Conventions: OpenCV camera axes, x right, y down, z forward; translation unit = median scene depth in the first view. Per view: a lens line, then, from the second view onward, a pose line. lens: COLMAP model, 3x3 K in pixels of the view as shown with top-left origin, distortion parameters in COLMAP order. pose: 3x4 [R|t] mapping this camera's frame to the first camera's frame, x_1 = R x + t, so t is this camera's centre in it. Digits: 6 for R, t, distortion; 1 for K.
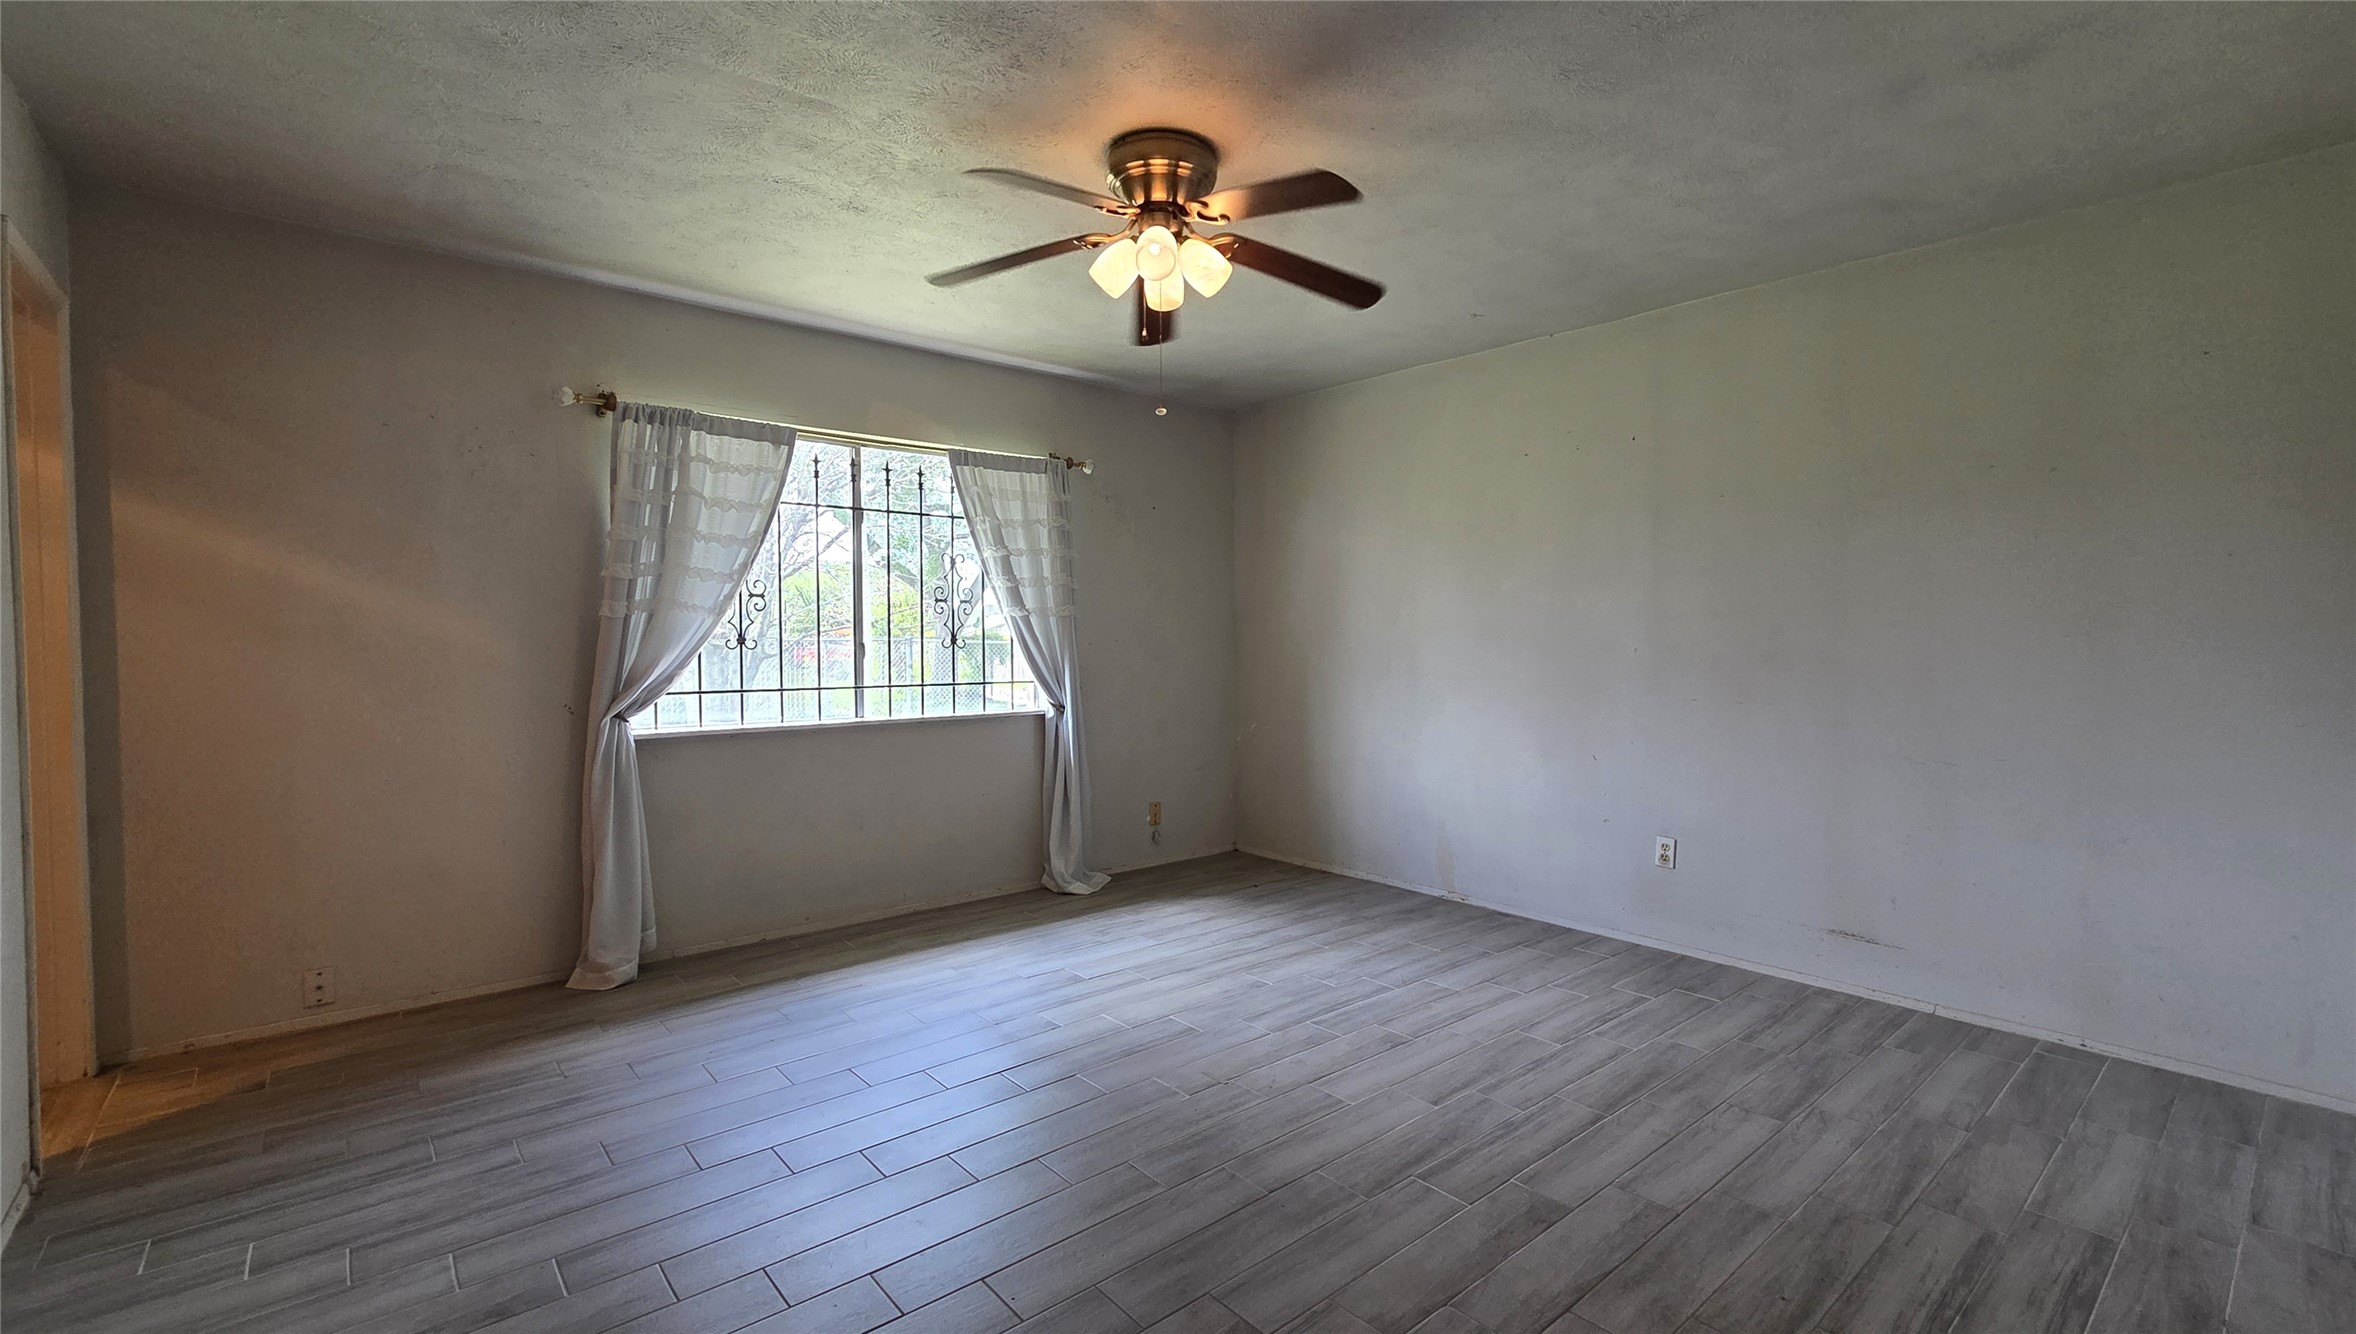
lens RADIAL K [[1002.7, 0, 1172.9], [0, 1002.7, 668.2], [0, 0, 1]] dist [0.003648, 0.000384]
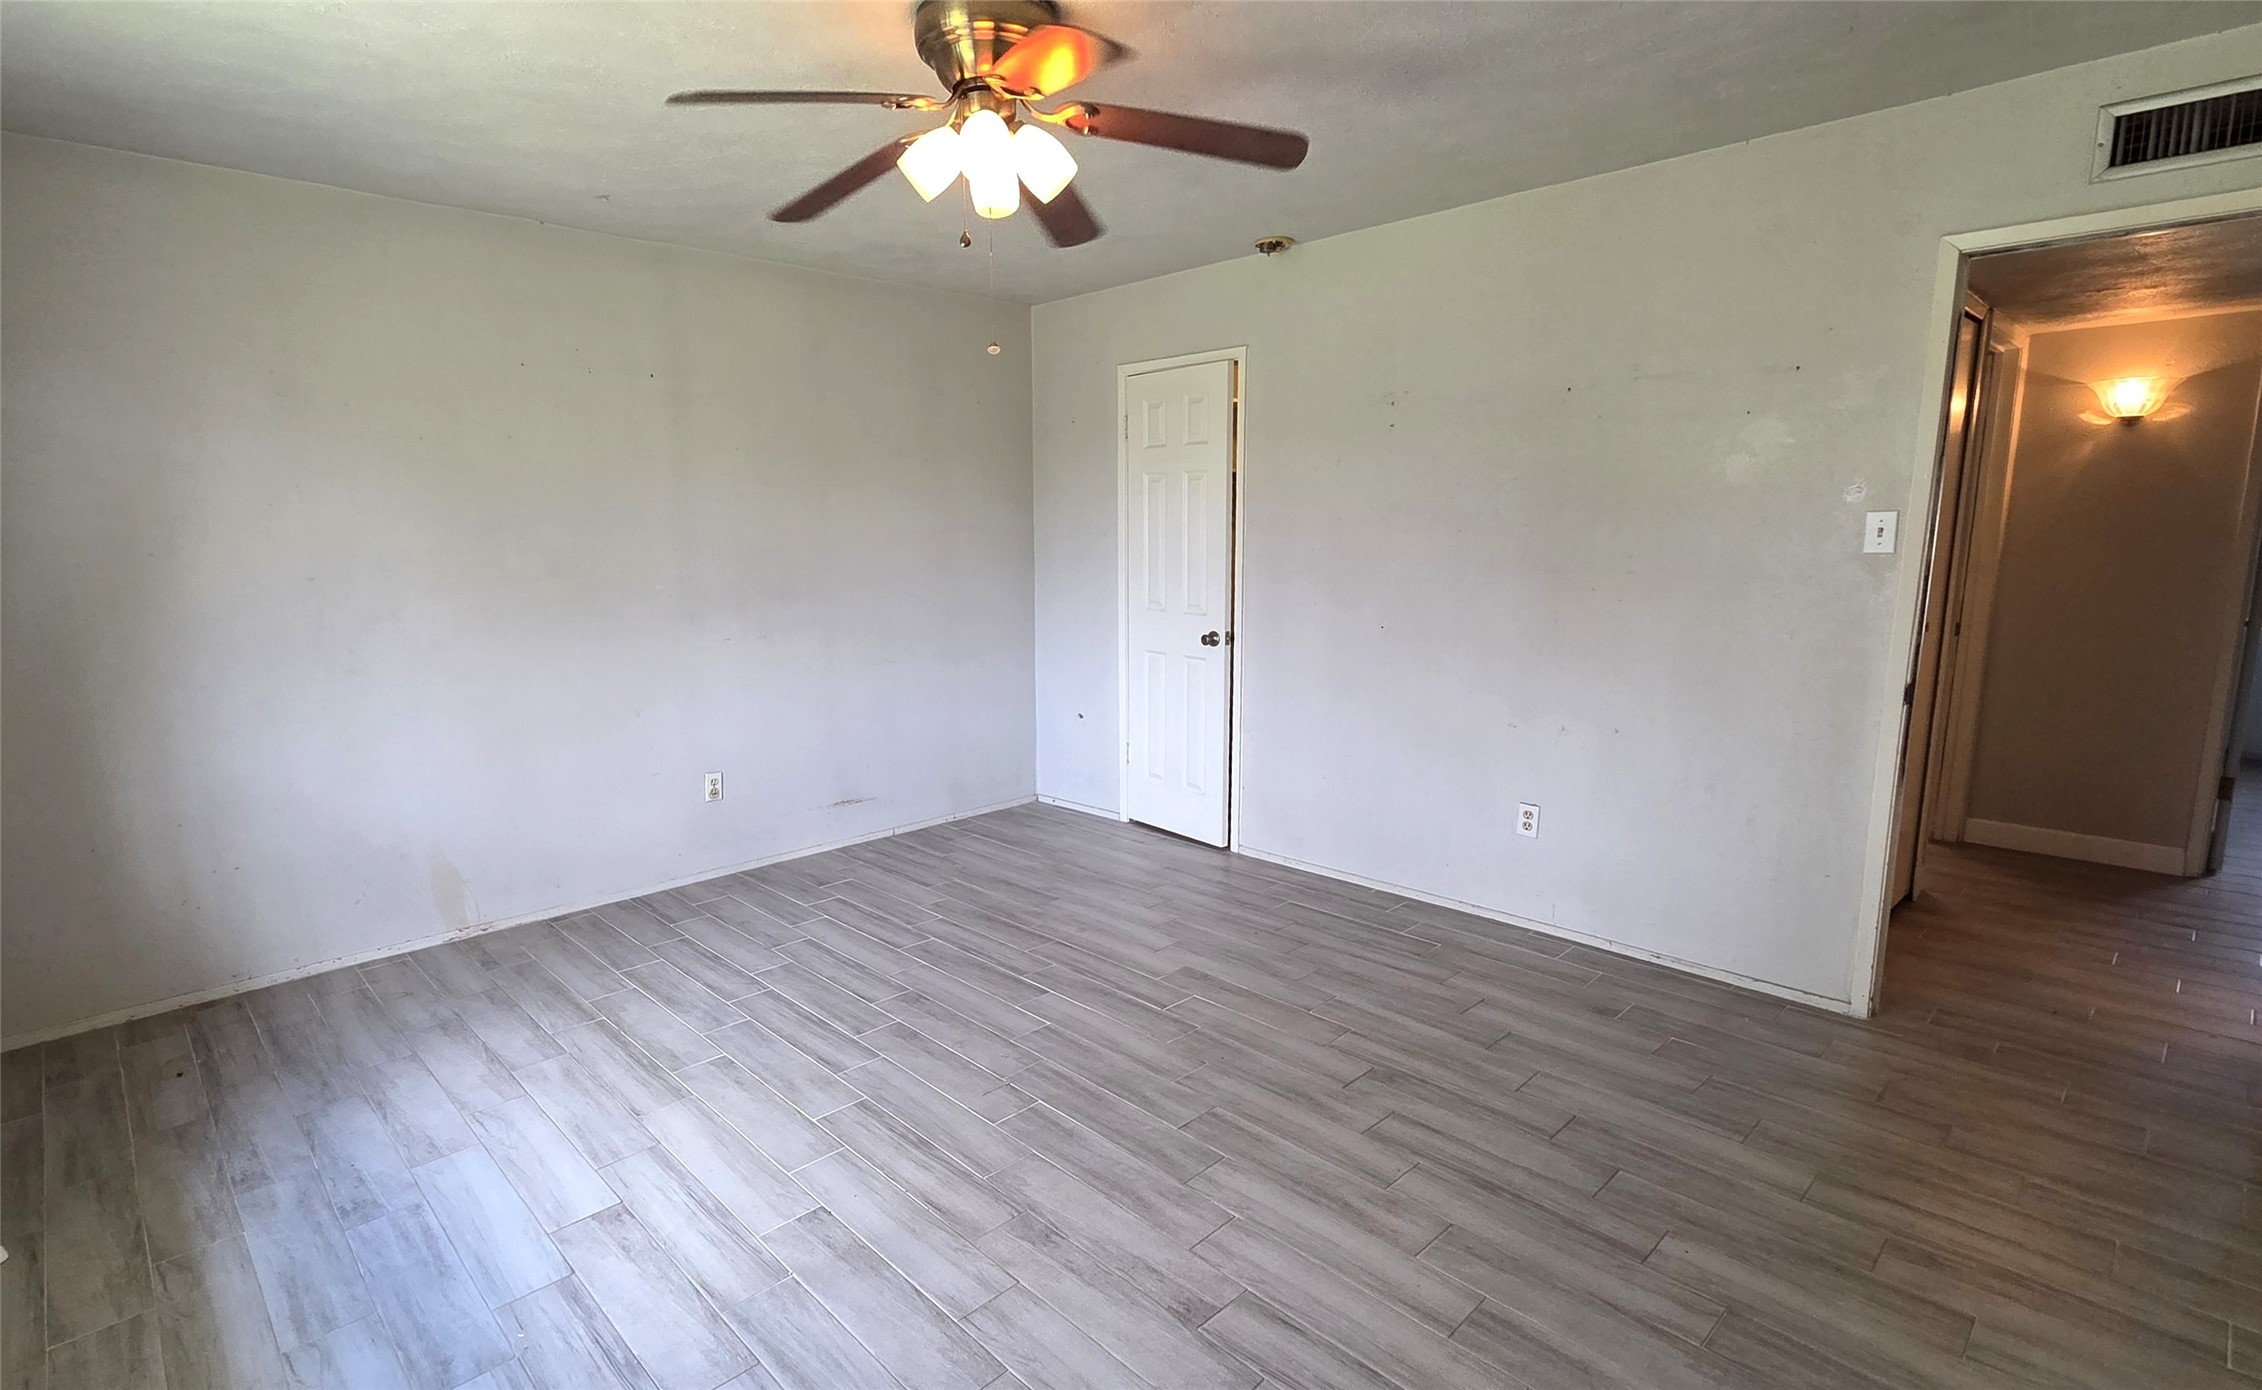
lens RADIAL K [[1096.2, 0, 1041.8], [0, 1096.2, 711.3], [0, 0, 1]] dist [0.005142, 0.000310]
pose [[-0.043260, -0.173498, 0.983884, -0.631686], [0.041995, 0.983619, 0.175298, -0.080827], [-0.998181, 0.048902, -0.035265, 0.678321]]
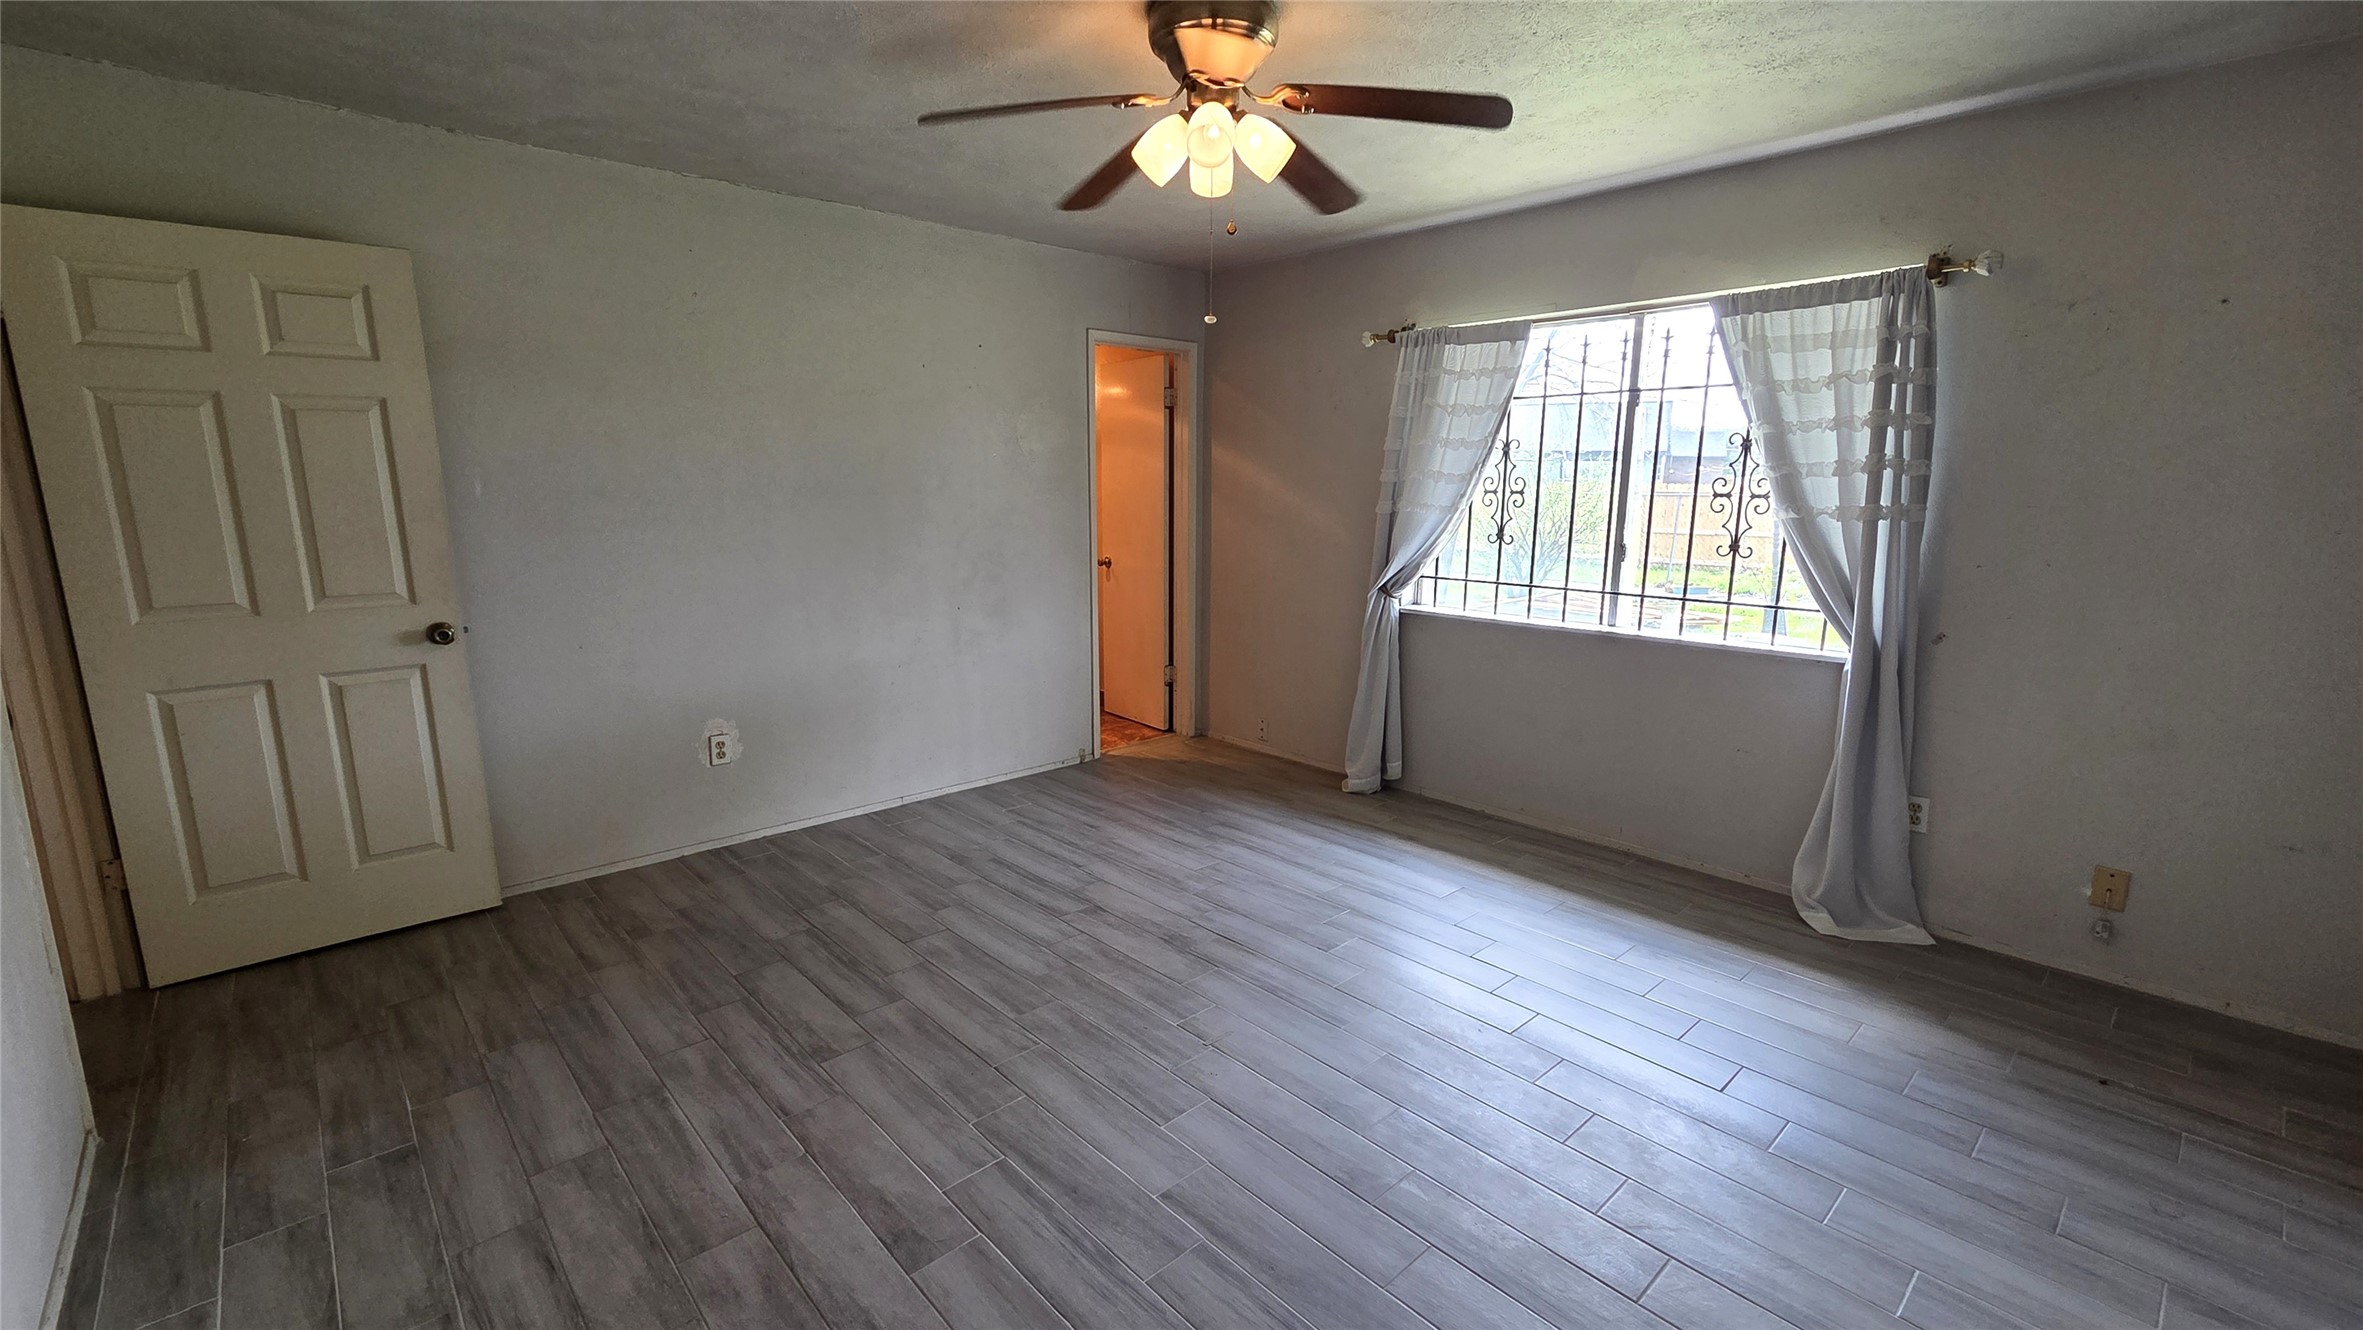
lens RADIAL K [[971.3, 0, 1192.8], [0, 971.3, 672.4], [0, 0, 1]] dist [-0.001034, 0.000381]
pose [[0.054626, 0.192634, -0.979749, 0.606908], [-0.033830, 0.981008, 0.190996, -0.073403], [0.997934, 0.022712, 0.060106, 0.634407]]
